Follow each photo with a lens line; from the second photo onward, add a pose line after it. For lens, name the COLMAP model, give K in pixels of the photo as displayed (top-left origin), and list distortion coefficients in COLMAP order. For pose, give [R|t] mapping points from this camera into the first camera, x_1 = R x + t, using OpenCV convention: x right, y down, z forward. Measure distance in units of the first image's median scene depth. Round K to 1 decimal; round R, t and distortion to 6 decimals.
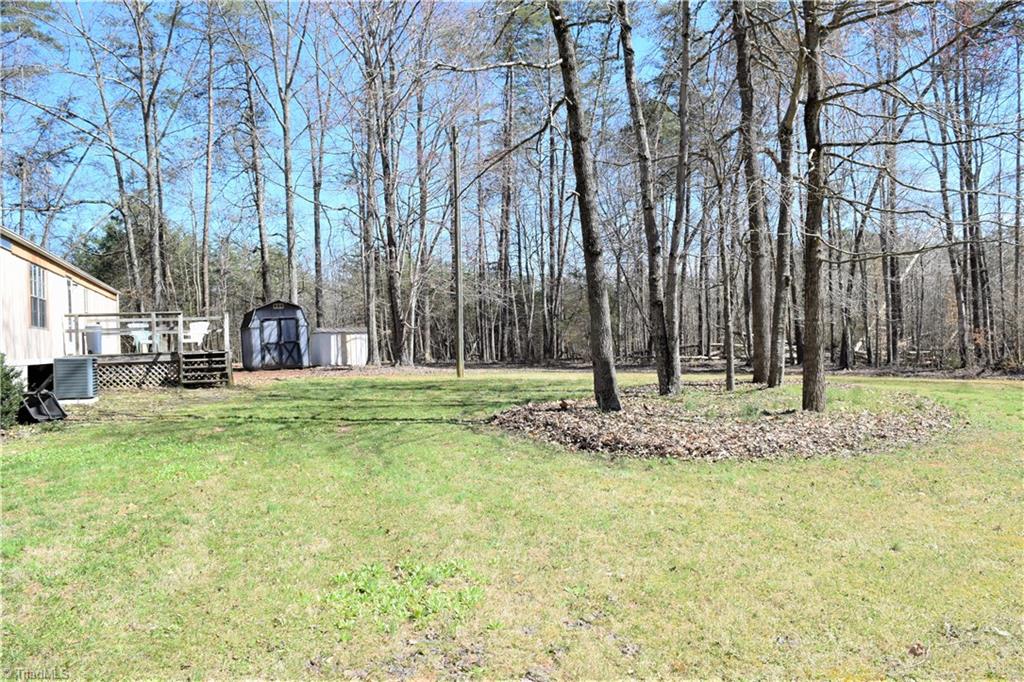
lens RADIAL K [[796.4, 0, 512.1], [0, 796.4, 333.3], [0, 0, 1]] dist [-0.014927, 0.001025]
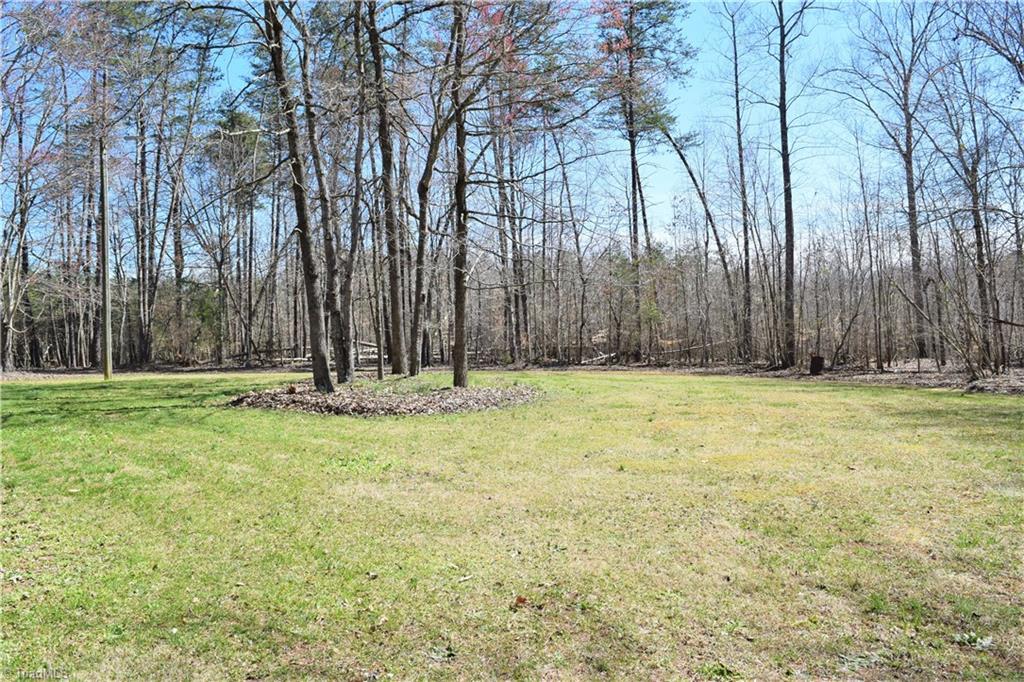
lens RADIAL K [[796.4, 0, 512.0], [0, 796.4, 341.7], [0, 0, 1]] dist [-0.014927, 0.001025]
pose [[0.853549, -0.004705, 0.520991, -0.219180], [0.002442, 0.999984, 0.005029, 0.002967], [-0.521007, -0.003020, 0.853547, -0.227777]]
